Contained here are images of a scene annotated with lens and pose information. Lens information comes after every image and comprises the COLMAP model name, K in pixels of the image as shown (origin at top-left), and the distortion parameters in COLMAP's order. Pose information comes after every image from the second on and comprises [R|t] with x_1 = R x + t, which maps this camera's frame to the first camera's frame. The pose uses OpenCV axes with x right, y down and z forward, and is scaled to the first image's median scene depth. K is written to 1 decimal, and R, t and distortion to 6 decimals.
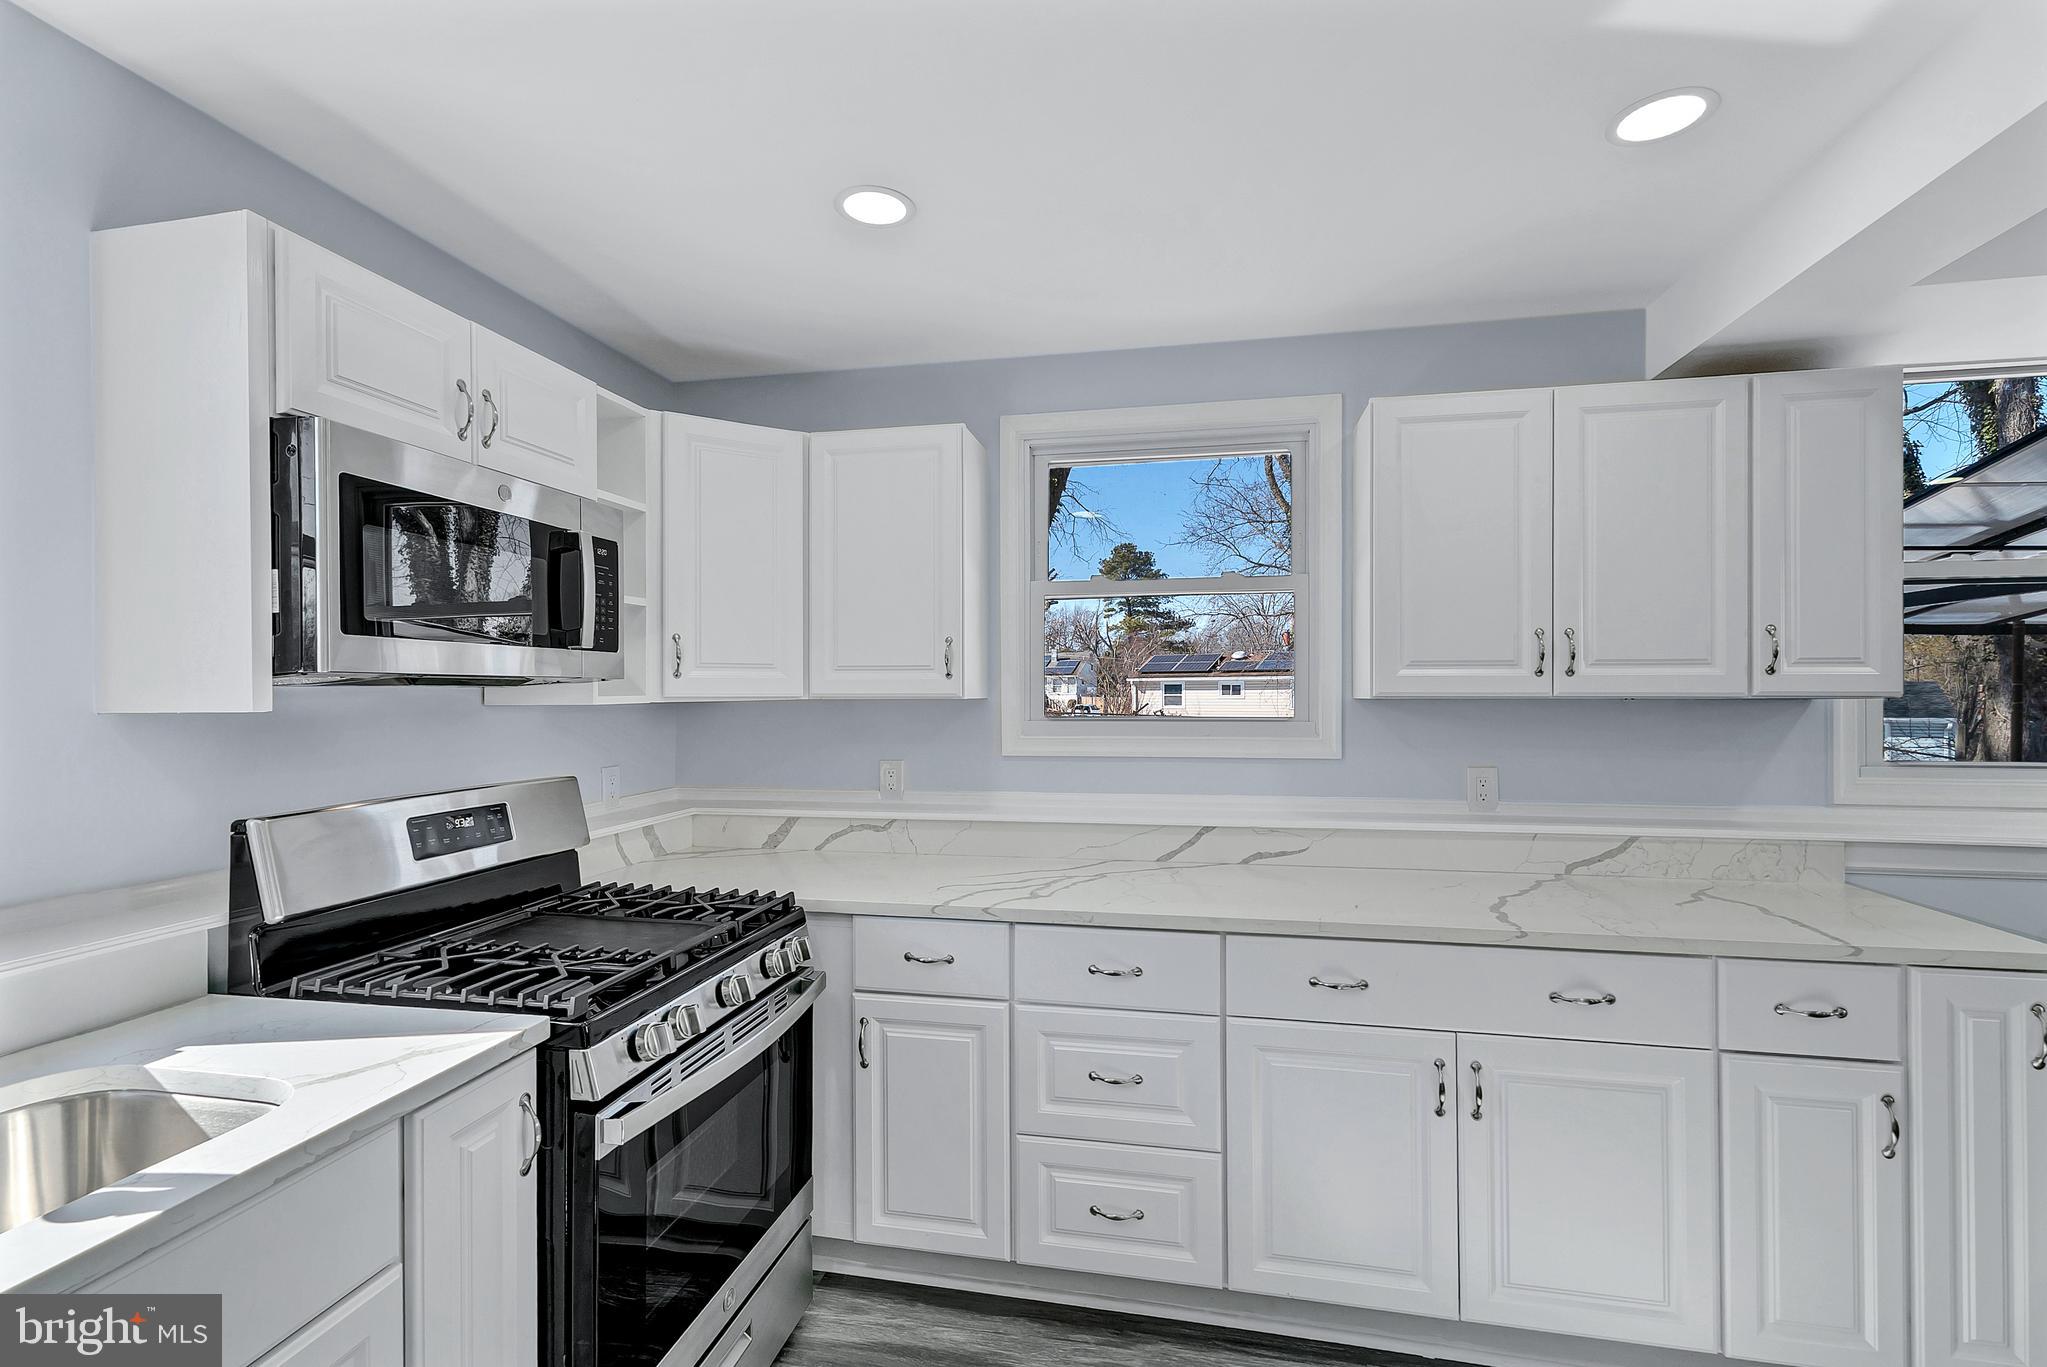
lens RADIAL K [[922.6, 0, 1020.2], [0, 922.6, 691.6], [0, 0, 1]] dist [0.000319, 0.000001]
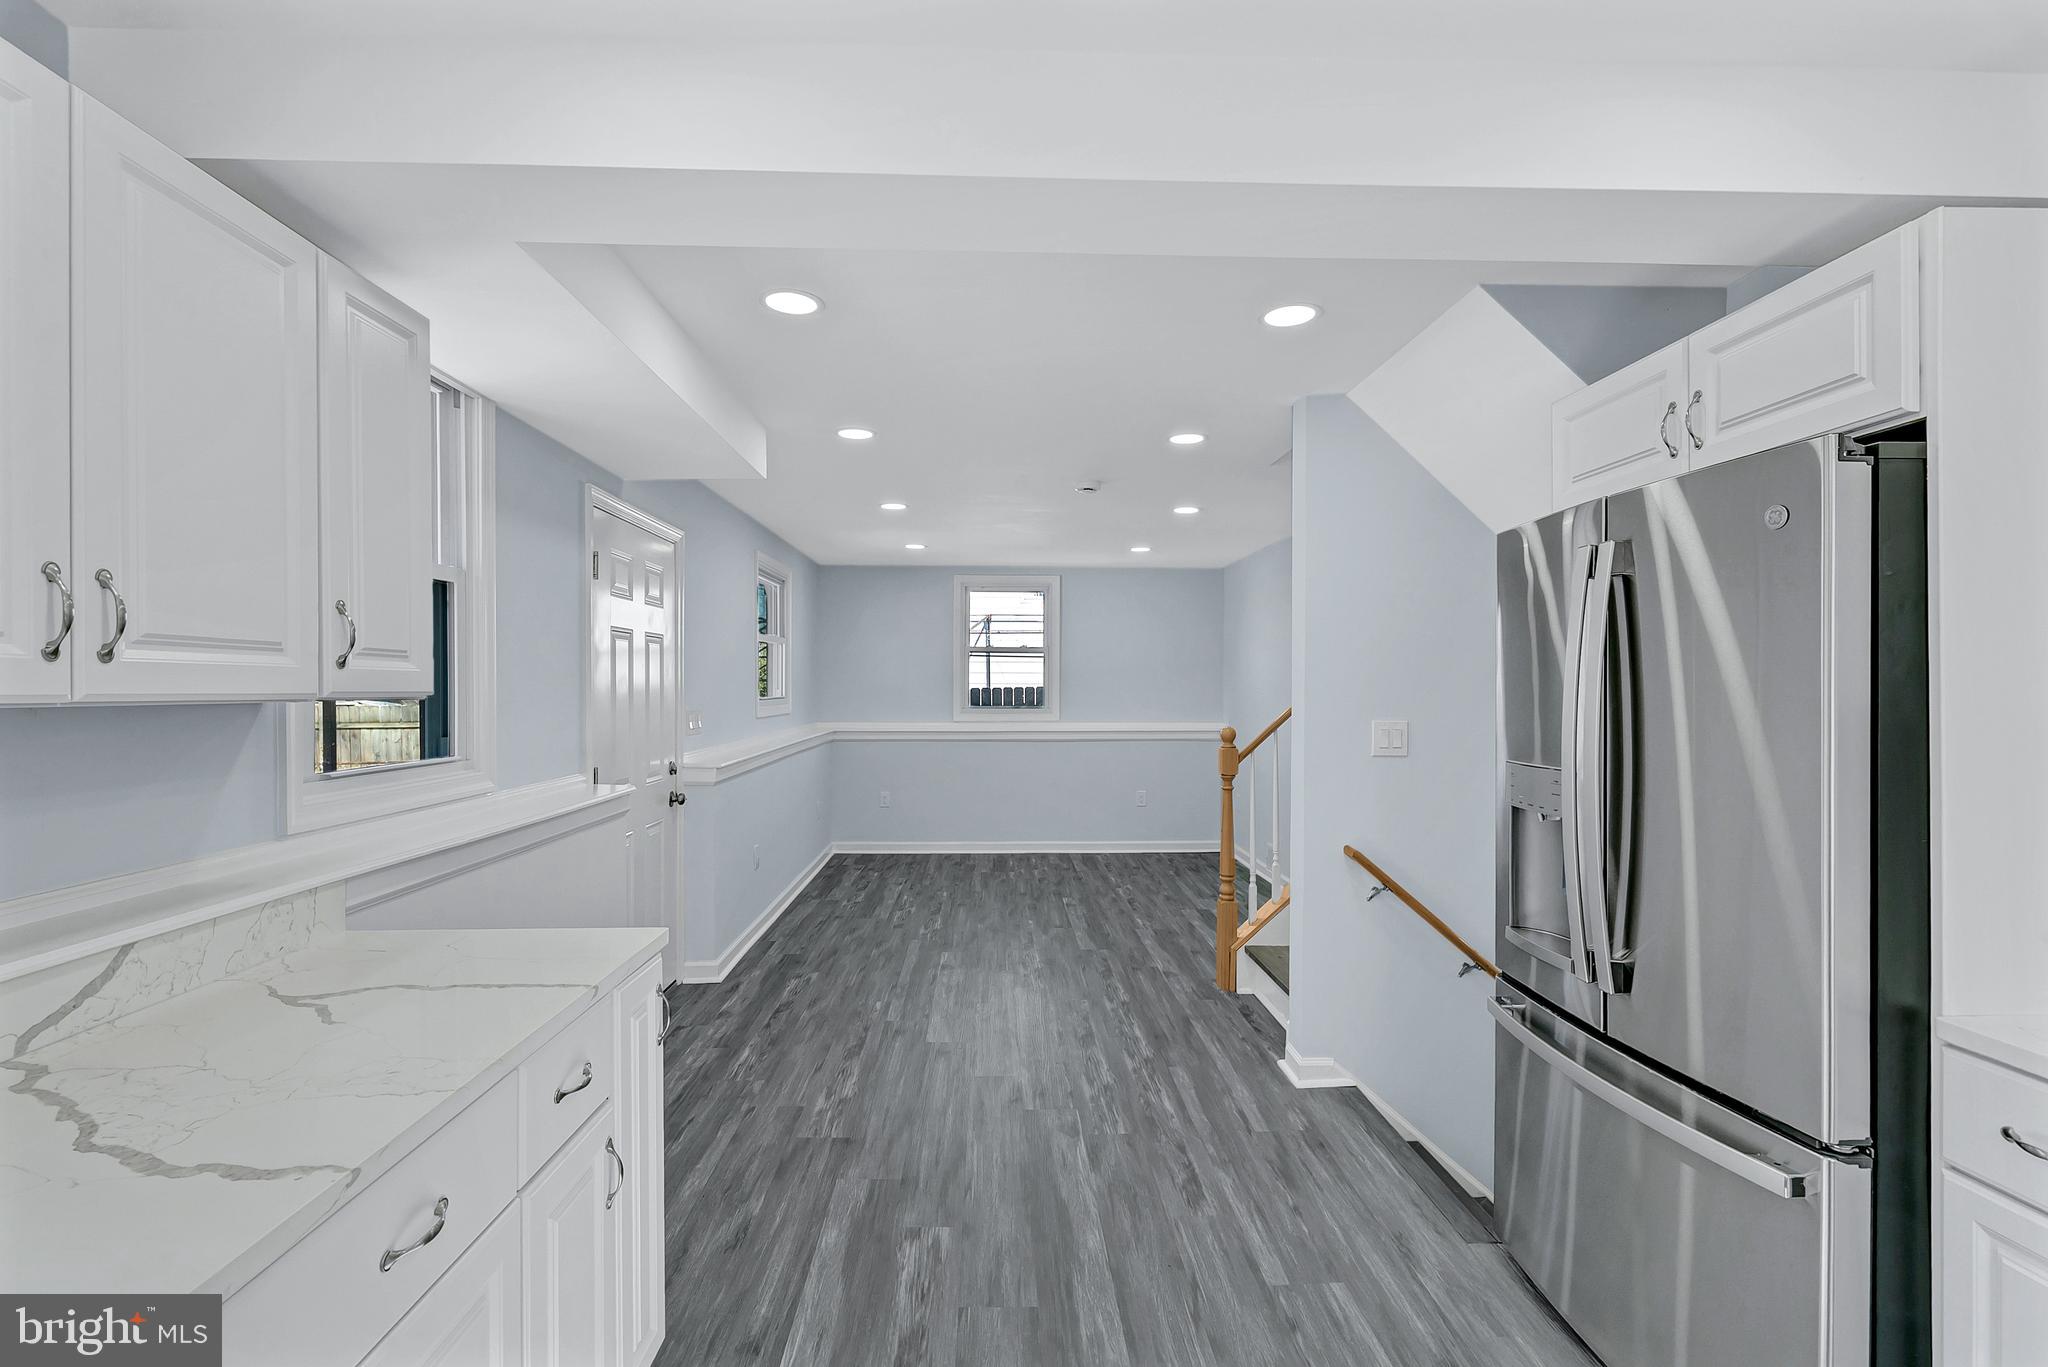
lens RADIAL K [[946.0, 0, 1024.0], [0, 946.0, 683.5], [0, 0, 1]] dist [0.001152, 0.000147]
pose [[-0.236556, 0.000676, 0.971618, -0.038069], [0.001183, 0.999999, -0.000408, -0.003908], [-0.971617, 0.001053, -0.236557, 0.597387]]
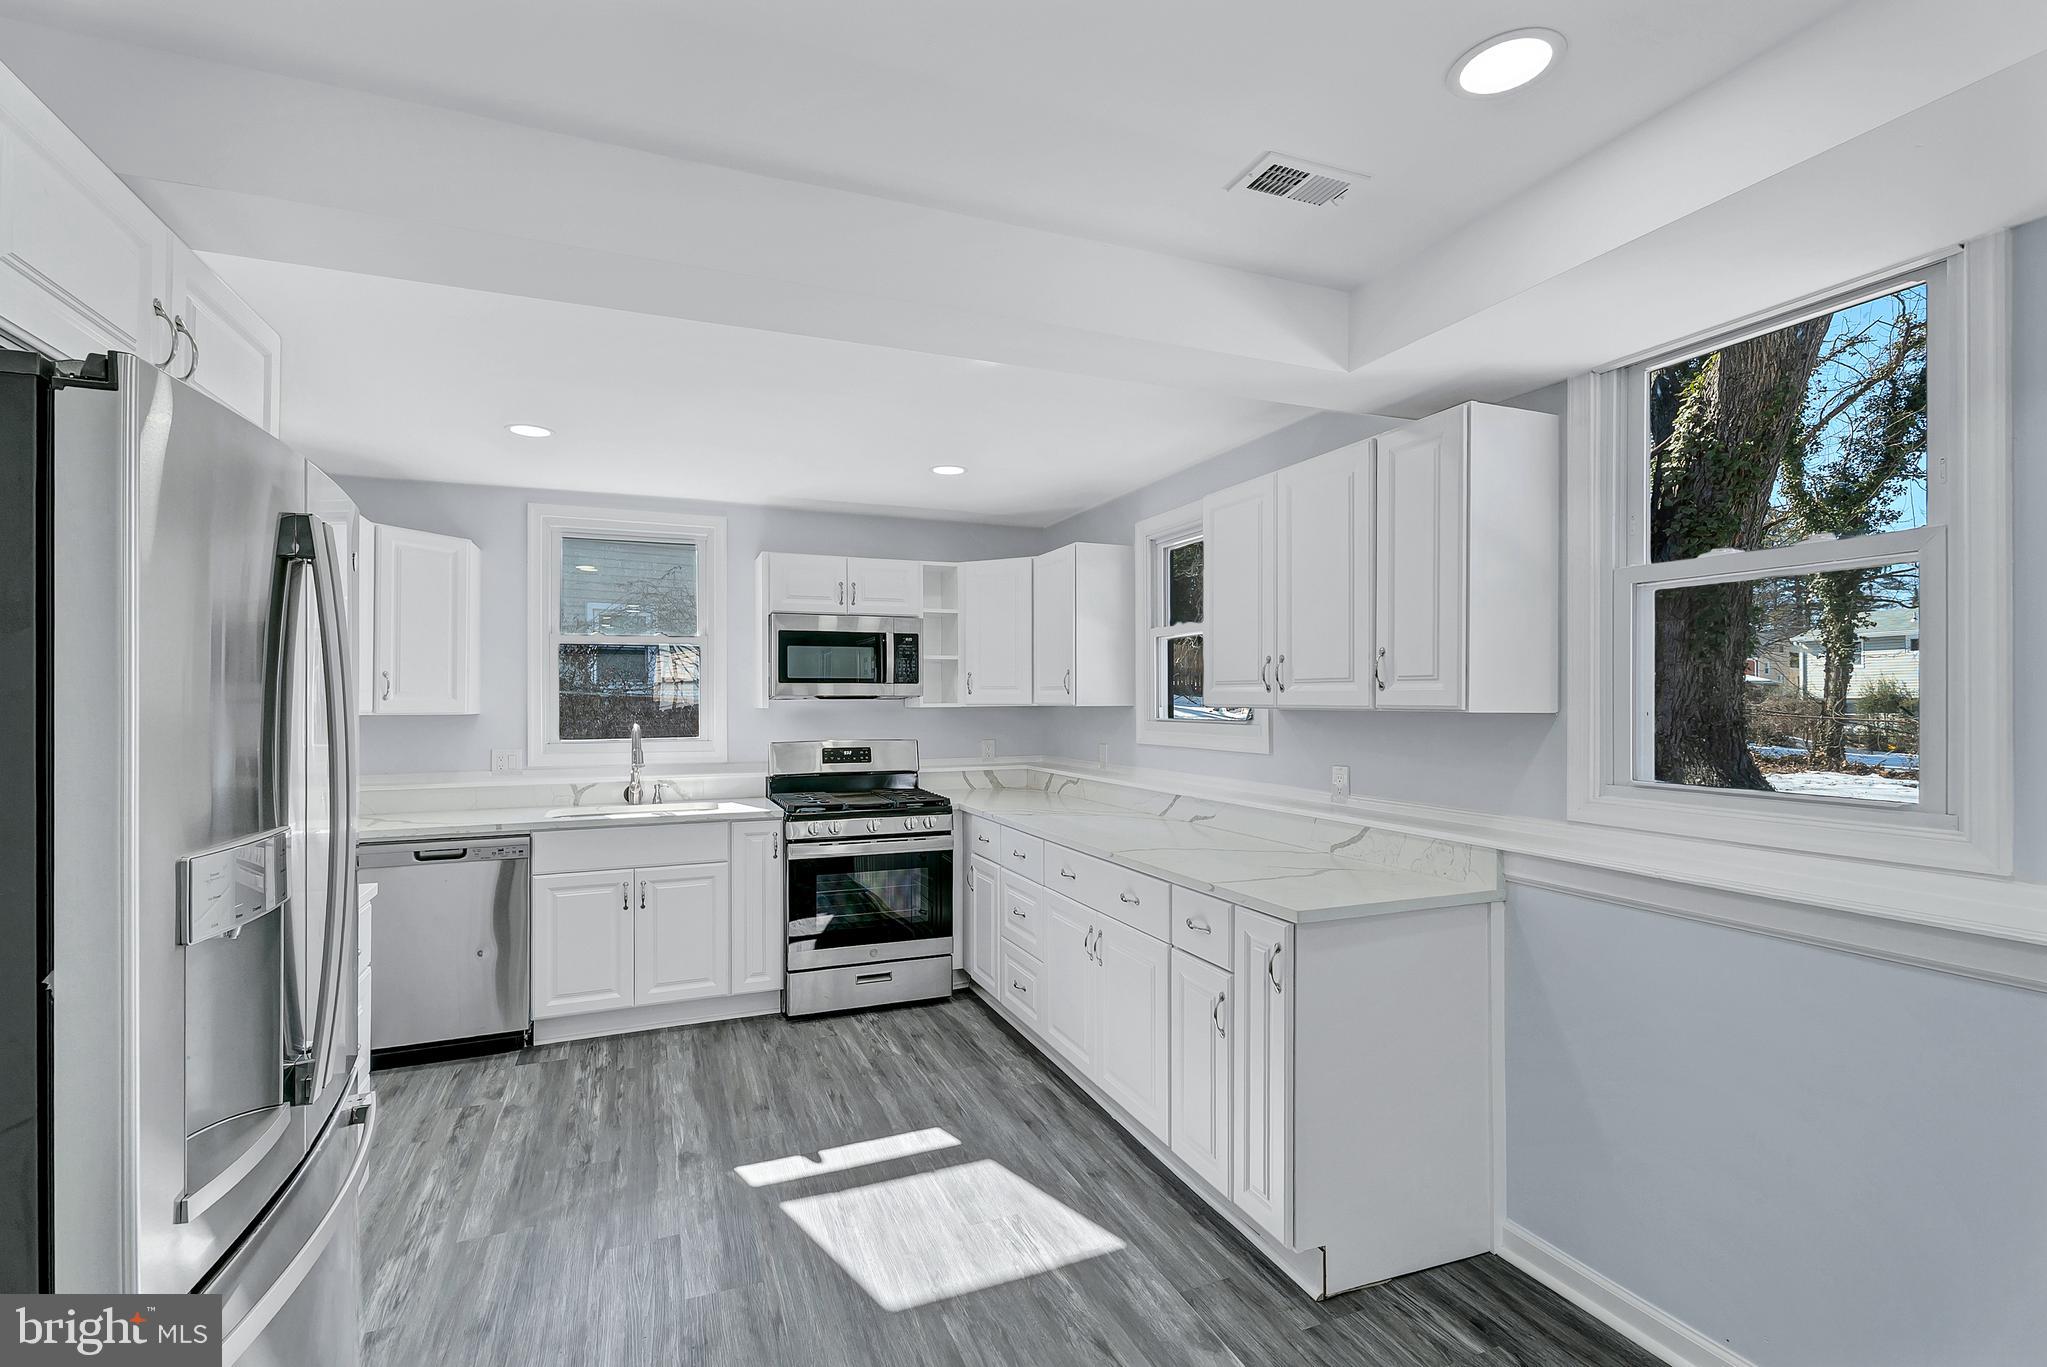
lens RADIAL K [[922.6, 0, 1020.2], [0, 922.6, 691.6], [0, 0, 1]] dist [0.000319, 0.000001]
pose [[0.560356, -0.005541, -0.828234, 1.393777], [0.000735, 0.999981, -0.006193, -0.009080], [0.828252, 0.002862, 0.560349, -0.029379]]
